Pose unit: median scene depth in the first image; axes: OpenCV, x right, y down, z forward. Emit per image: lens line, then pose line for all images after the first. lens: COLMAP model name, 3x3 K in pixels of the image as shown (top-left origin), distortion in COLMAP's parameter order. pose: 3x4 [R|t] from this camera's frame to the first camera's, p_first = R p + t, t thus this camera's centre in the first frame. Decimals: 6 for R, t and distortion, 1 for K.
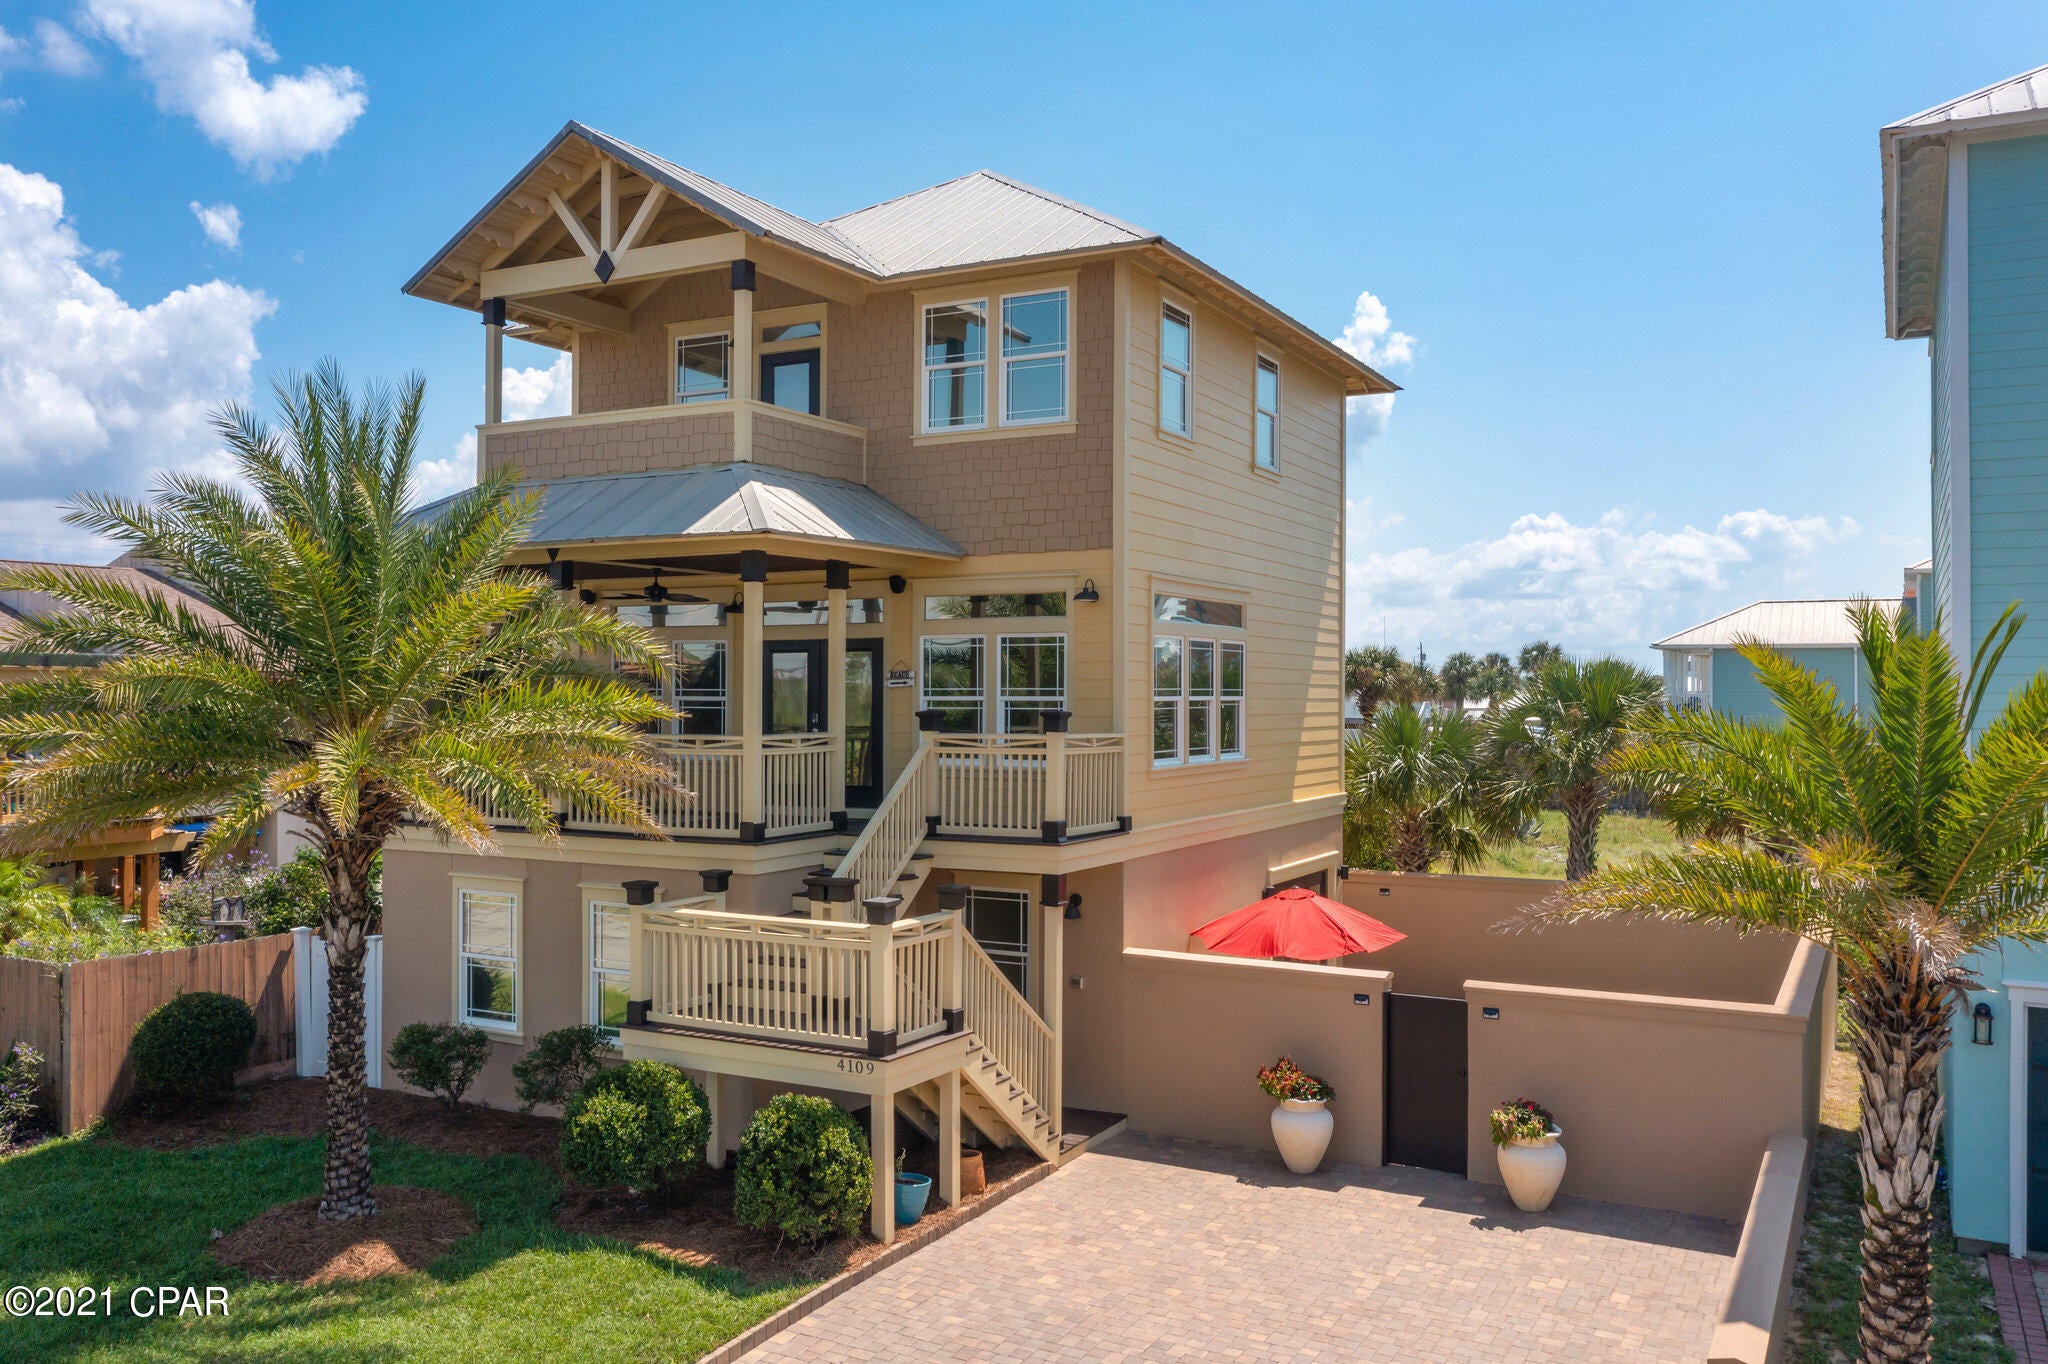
lens RADIAL K [[1612.9, 0, 1019.2], [0, 1612.9, 673.9], [0, 0, 1]] dist [-0.008854, -0.001999]
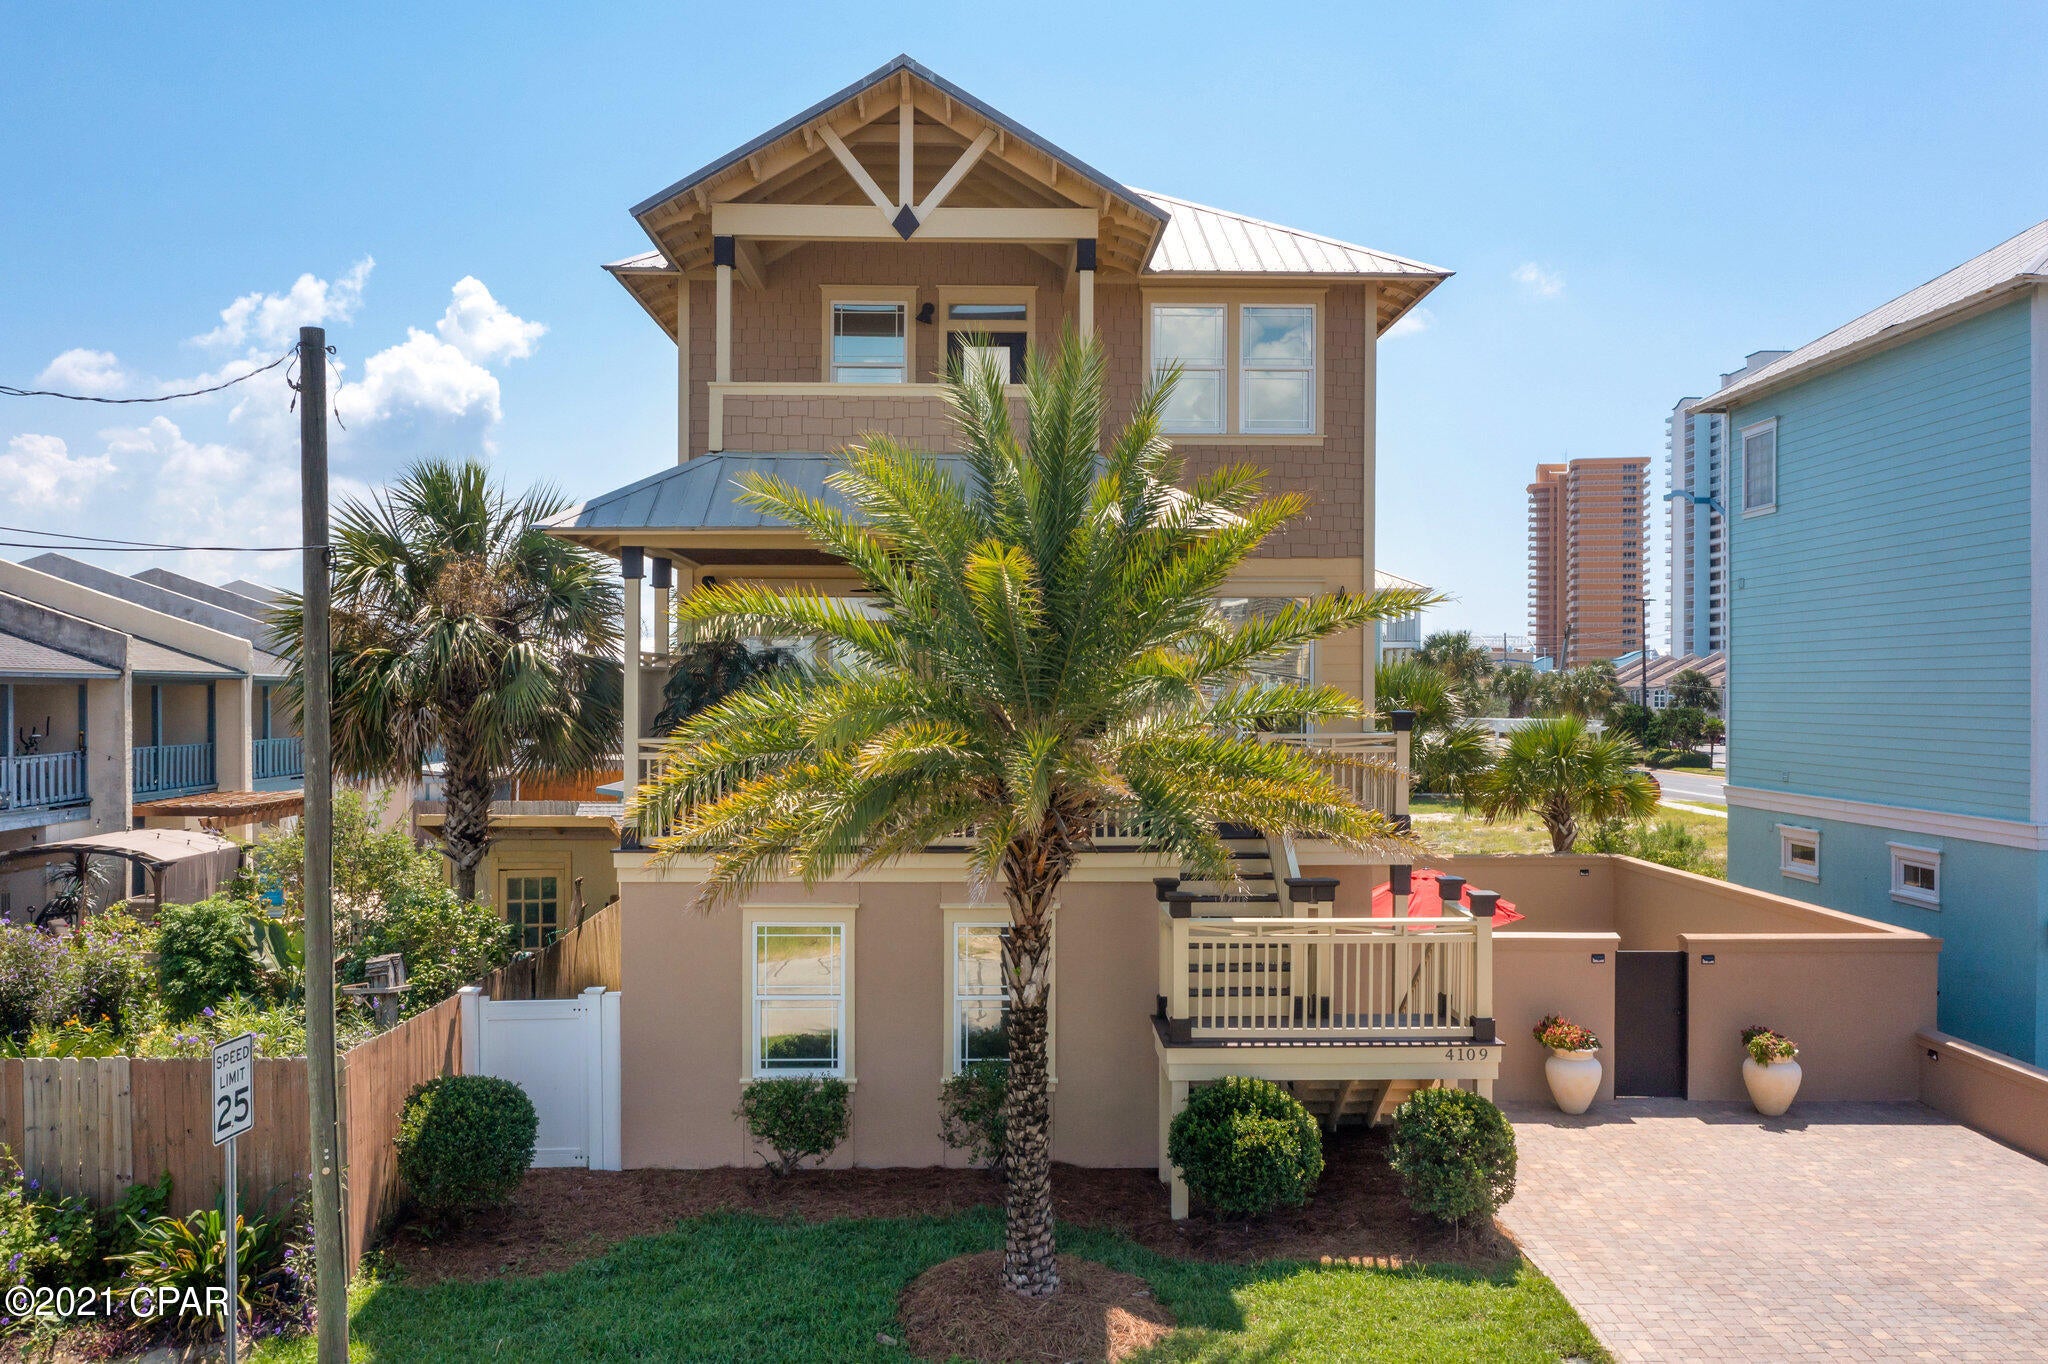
lens RADIAL K [[1632.7, 0, 1027.5], [0, 1632.7, 688.9], [0, 0, 1]] dist [-0.008819, 0.004469]
pose [[0.868474, -0.000946, 0.495733, -0.655168], [-0.005766, 0.999911, 0.012009, -0.002950], [-0.495700, -0.013289, 0.868392, 0.171087]]
